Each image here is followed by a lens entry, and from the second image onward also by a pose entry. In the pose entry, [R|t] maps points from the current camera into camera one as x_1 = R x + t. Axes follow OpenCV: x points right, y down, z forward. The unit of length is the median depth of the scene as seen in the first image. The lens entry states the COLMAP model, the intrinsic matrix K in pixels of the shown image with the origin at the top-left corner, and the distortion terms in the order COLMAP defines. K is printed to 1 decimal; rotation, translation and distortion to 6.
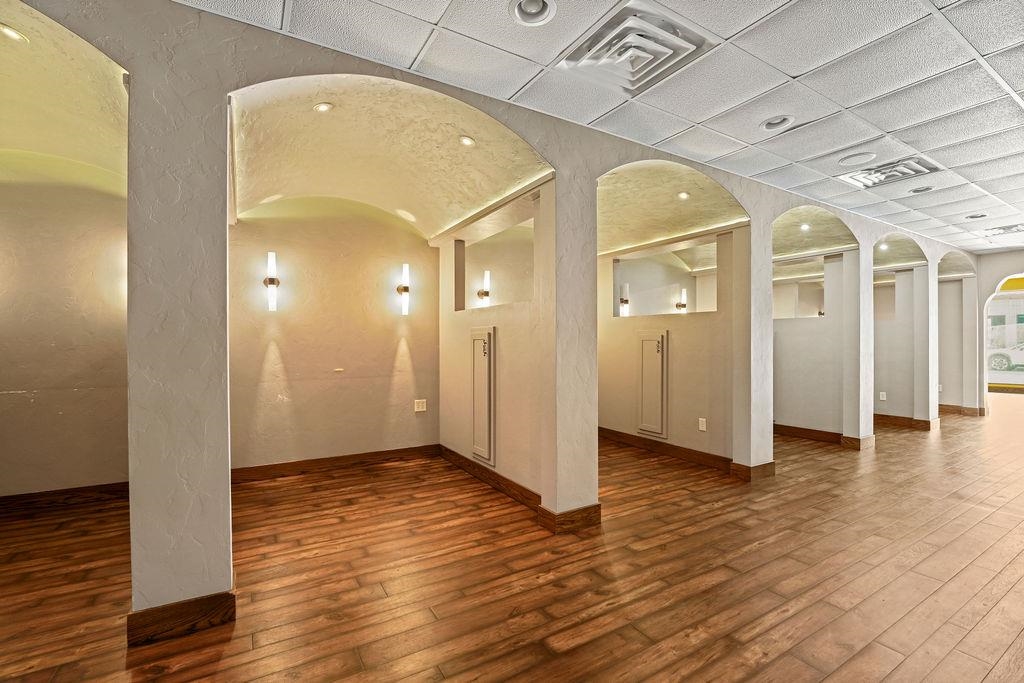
lens RADIAL K [[452.0, 0, 512.0], [0, 452.0, 341.5], [0, 0, 1]] dist [-0.015401, -0.000089]
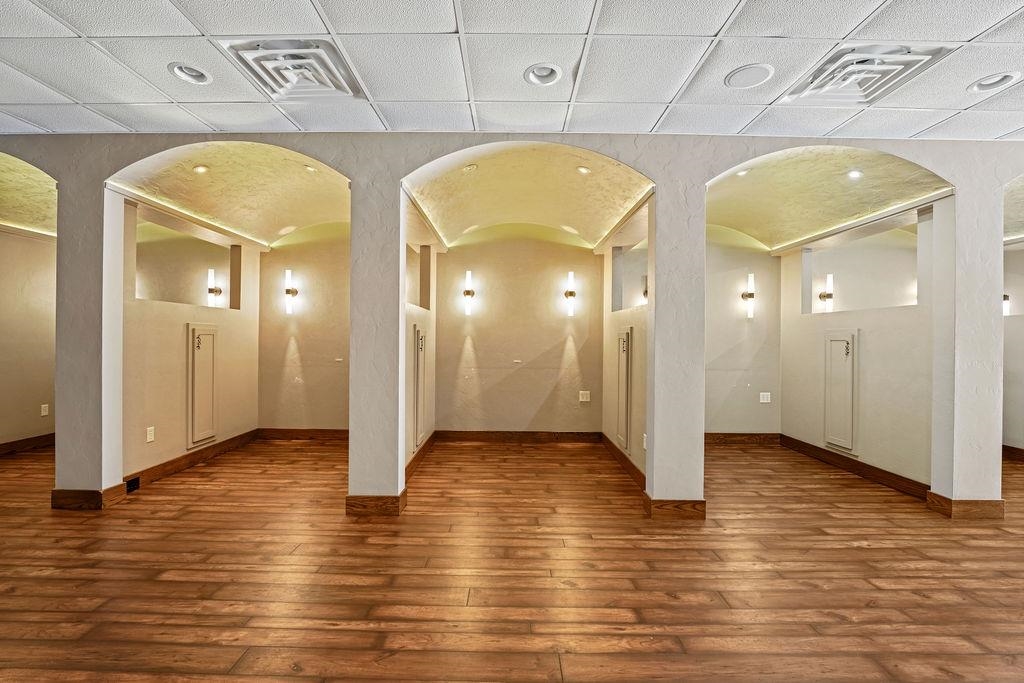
lens RADIAL K [[450.4, 0, 499.3], [0, 450.4, 337.2], [0, 0, 1]] dist [-0.013912, -0.000321]
pose [[0.854326, 0.006668, -0.519695, 0.877614], [-0.010265, 0.999939, -0.004045, 0.000822], [0.519636, 0.008790, 0.854342, 0.234271]]
